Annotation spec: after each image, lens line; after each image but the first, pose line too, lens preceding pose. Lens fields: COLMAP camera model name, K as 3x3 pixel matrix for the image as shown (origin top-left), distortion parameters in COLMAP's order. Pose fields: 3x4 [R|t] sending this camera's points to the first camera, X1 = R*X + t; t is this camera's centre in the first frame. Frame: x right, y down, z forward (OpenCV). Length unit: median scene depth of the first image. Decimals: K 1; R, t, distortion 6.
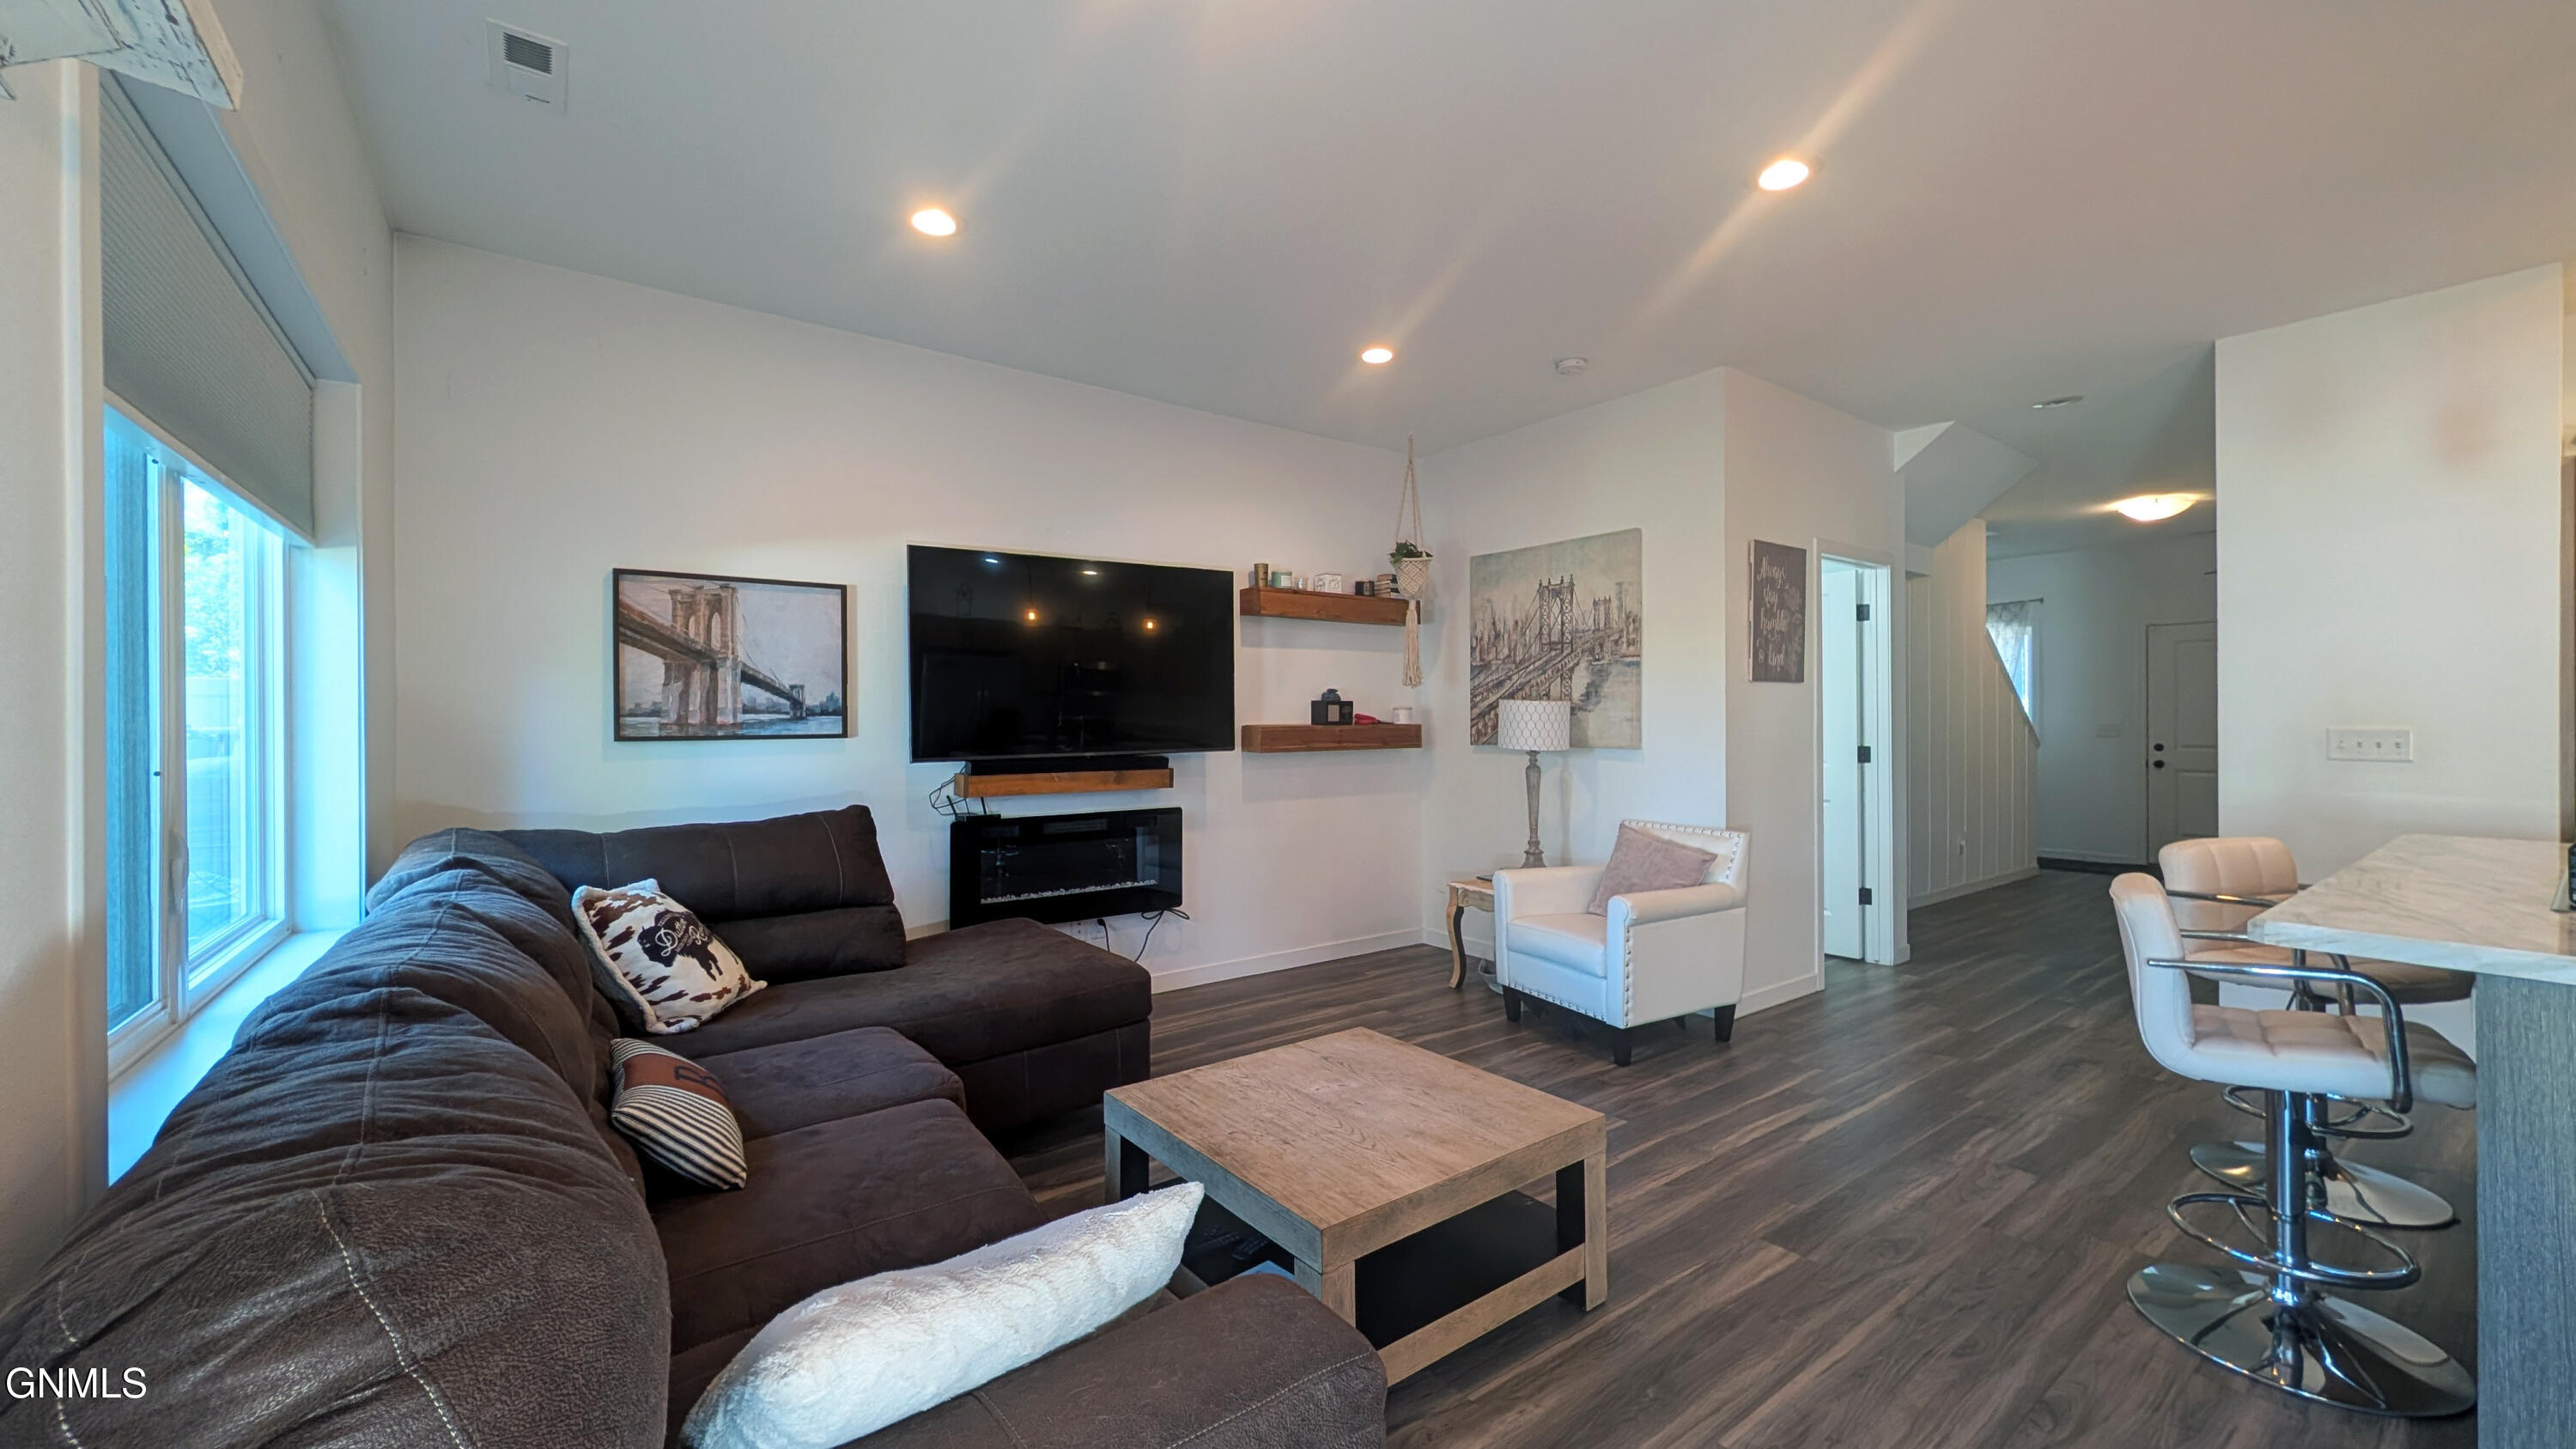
lens RADIAL K [[1003.3, 0, 1300.5], [0, 1003.3, 728.3], [0, 0, 1]] dist [0.003862, -0.000401]
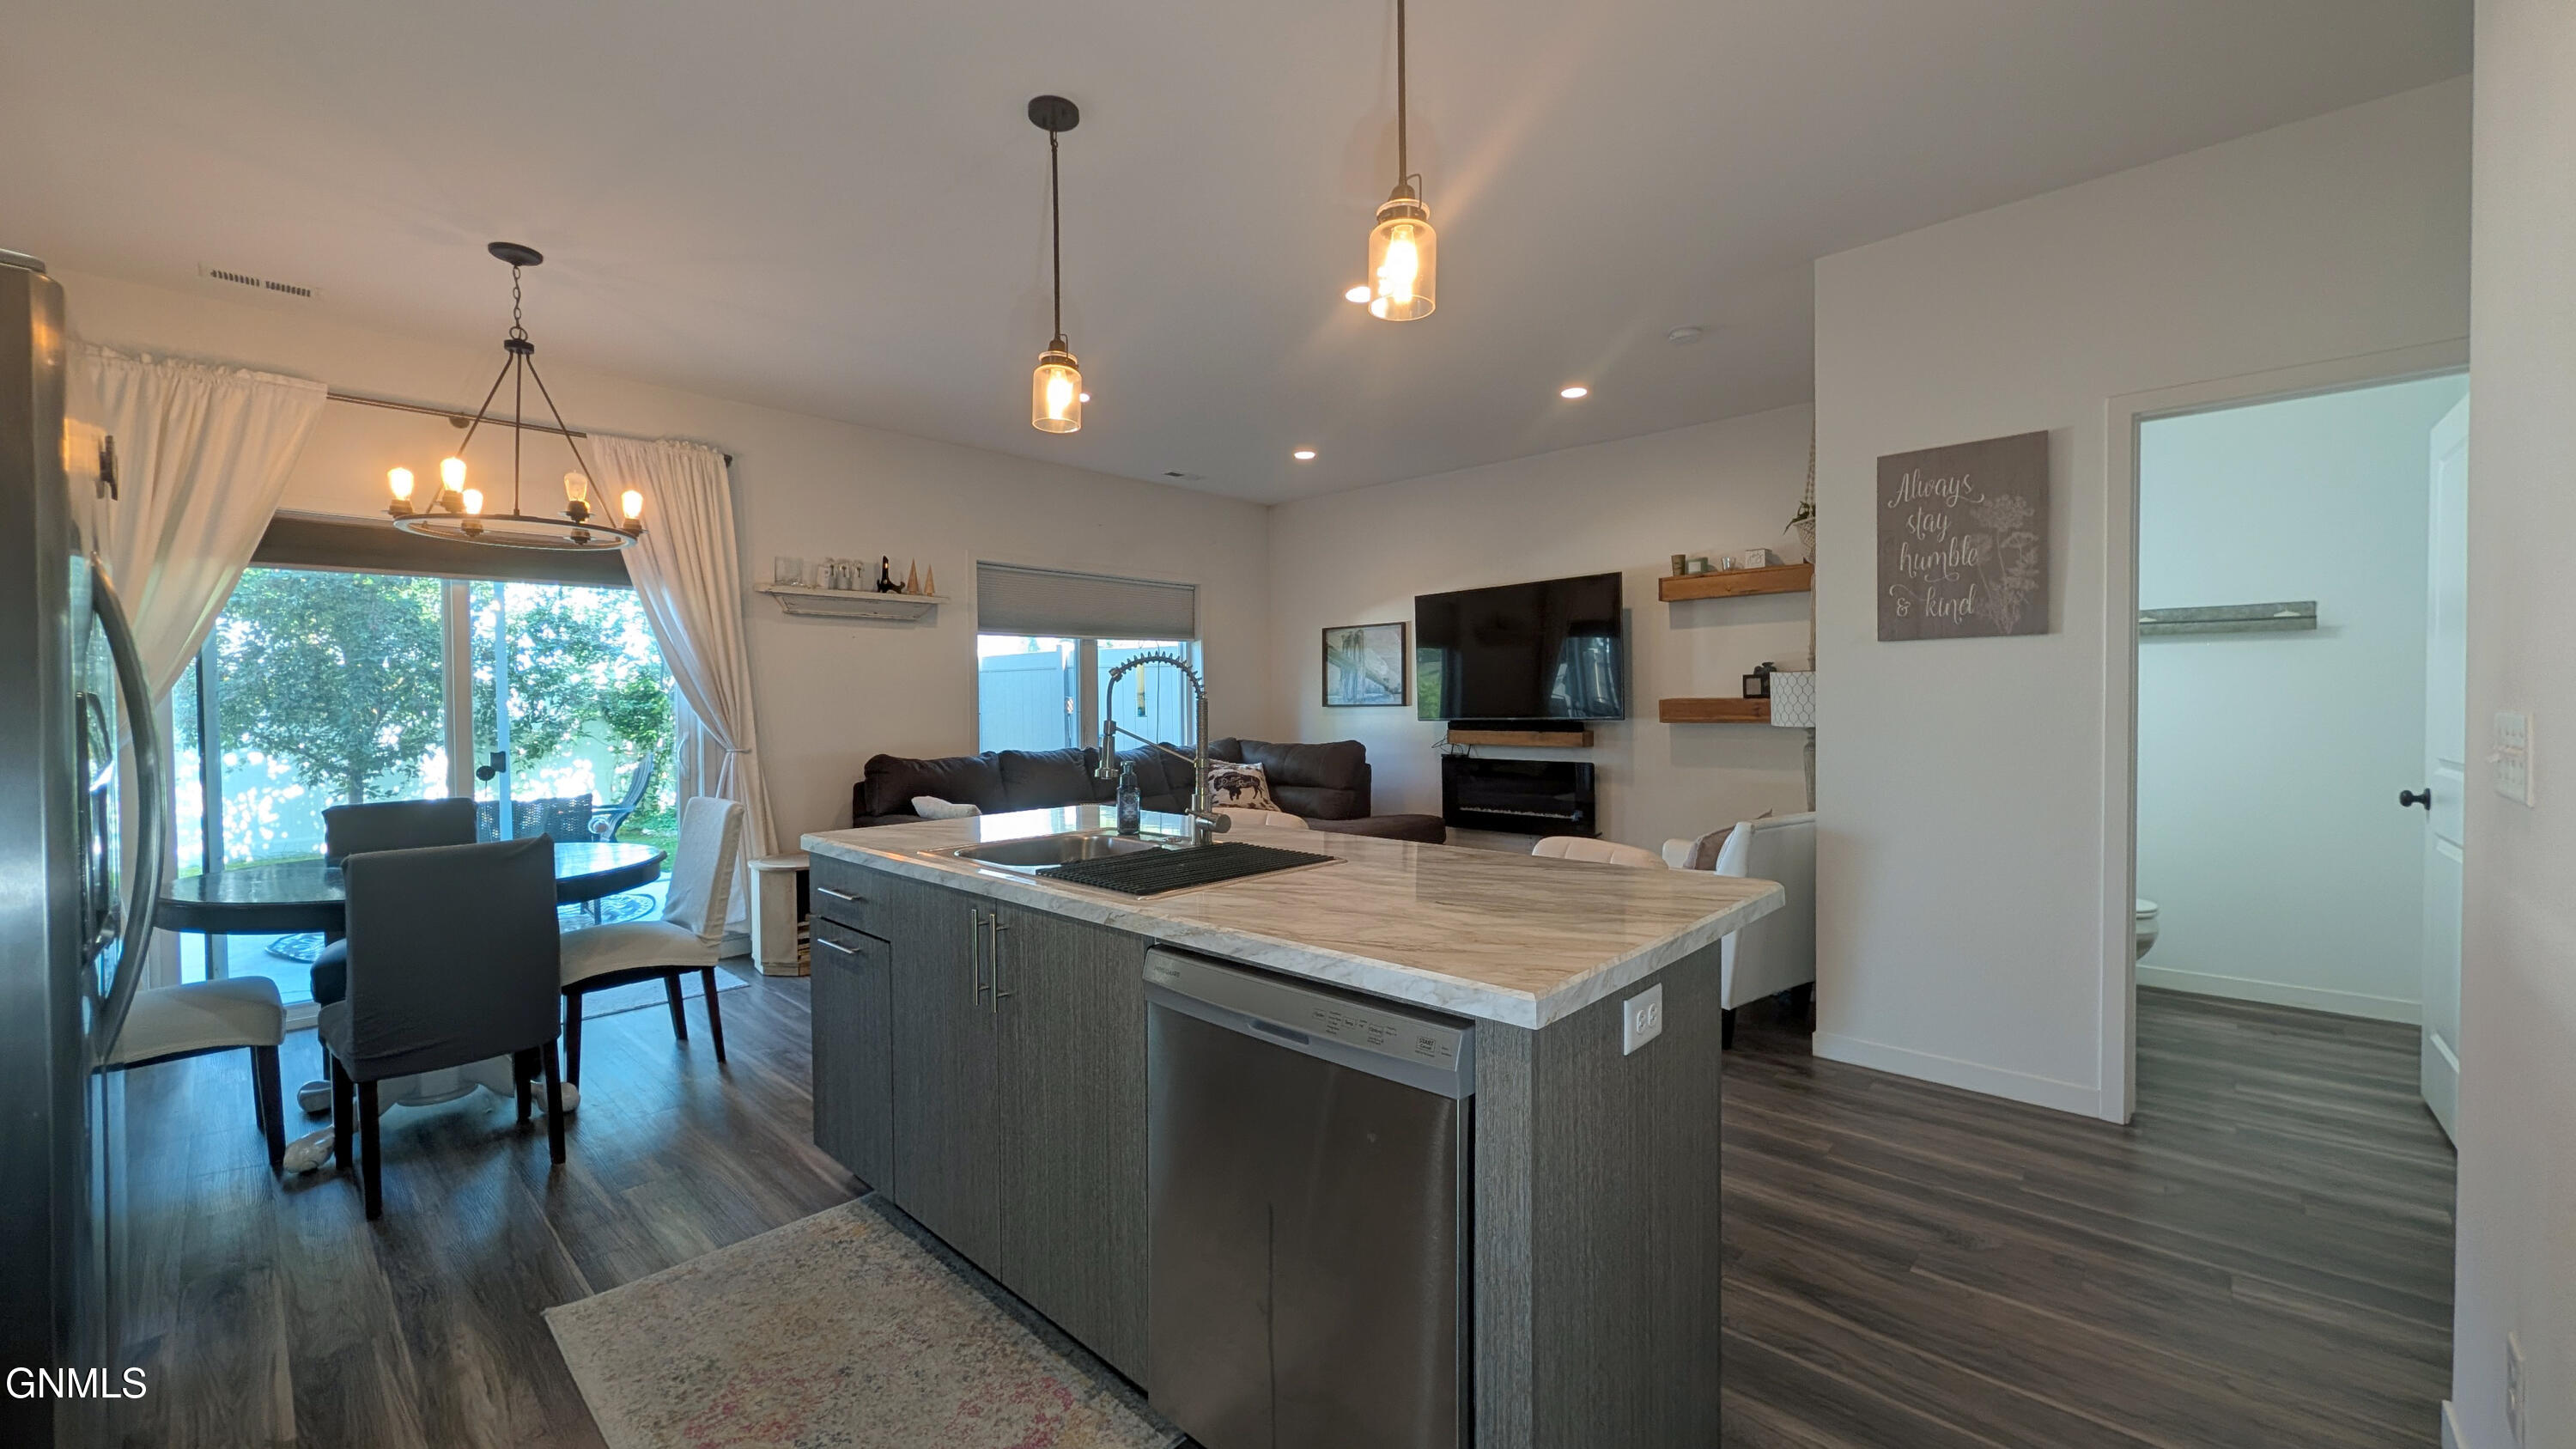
lens RADIAL K [[1003.3, 0, 1279.3], [0, 1003.3, 747.7], [0, 0, 1]] dist [0.003862, -0.000401]
pose [[0.152366, 0.048253, -0.987146, 1.231315], [0.001573, 0.998794, 0.049065, -0.004578], [0.988323, -0.009029, 0.152106, 0.462773]]
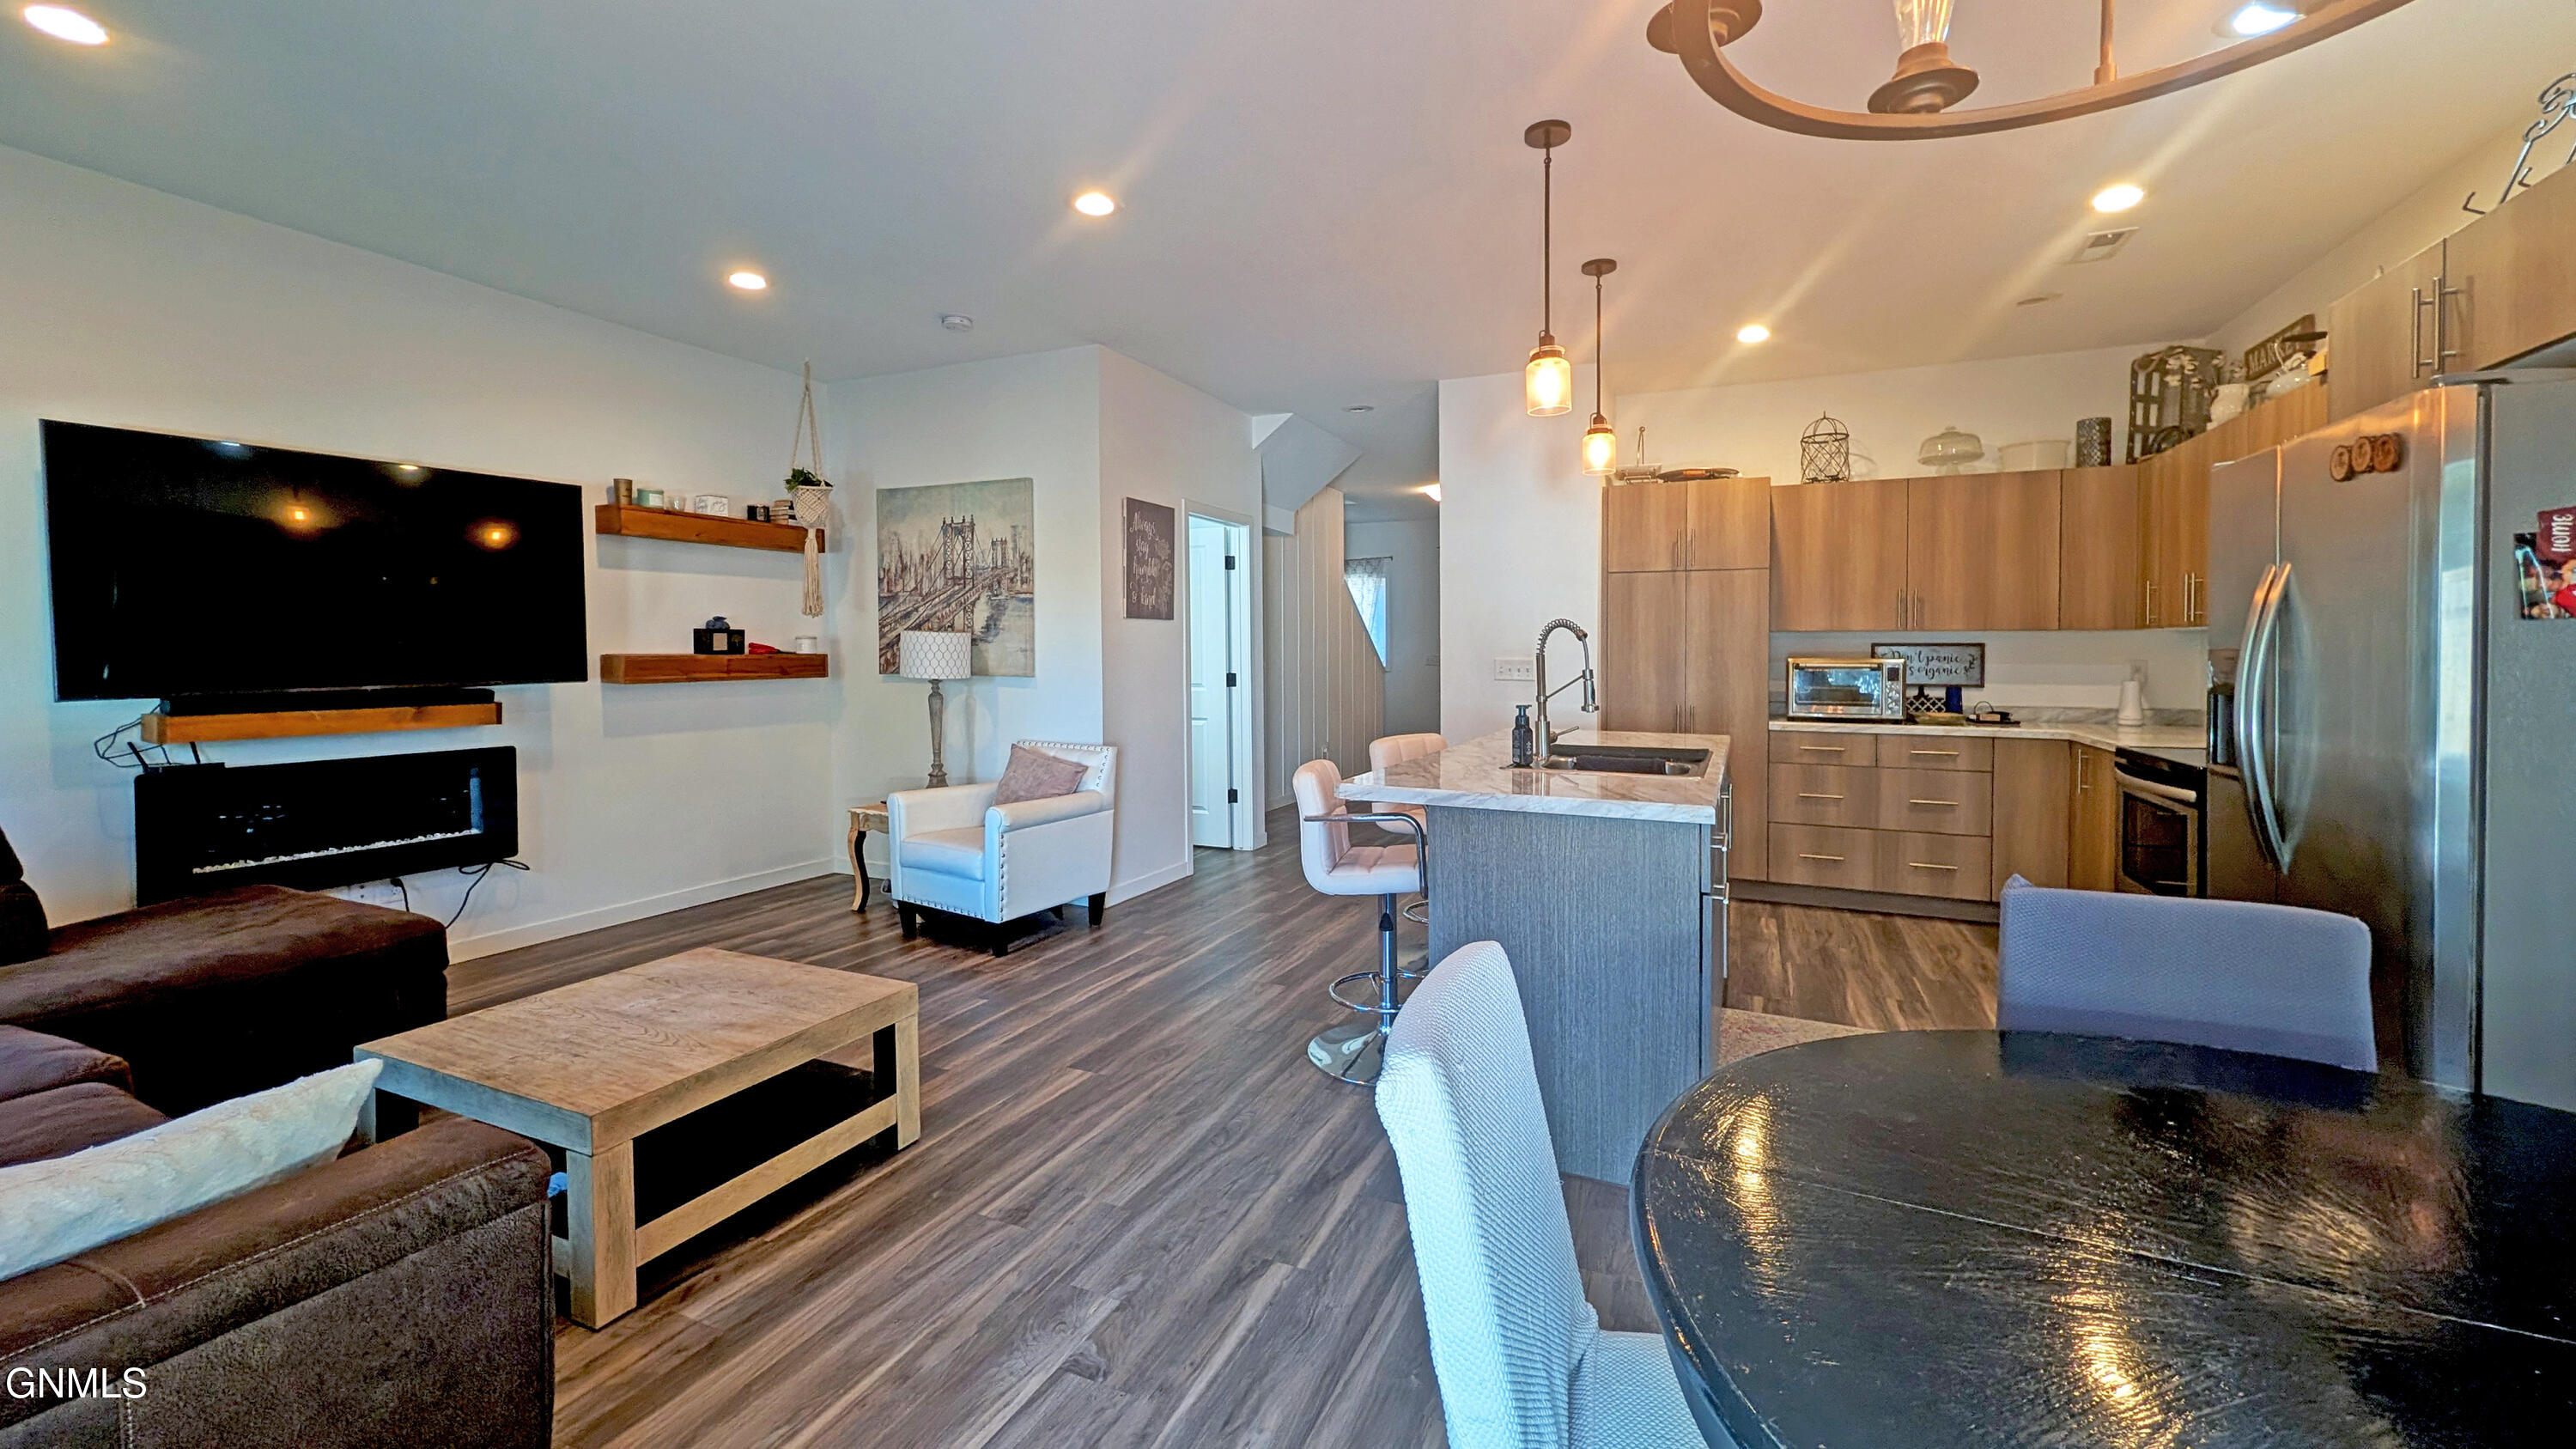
lens RADIAL K [[1003.3, 0, 1307.0], [0, 1003.3, 682.0], [0, 0, 1]] dist [0.003862, -0.000401]
pose [[0.875622, -0.010875, 0.482875, 0.075438], [0.000111, 0.999751, 0.022313, 0.001911], [-0.482997, -0.019484, 0.875405, -0.135470]]
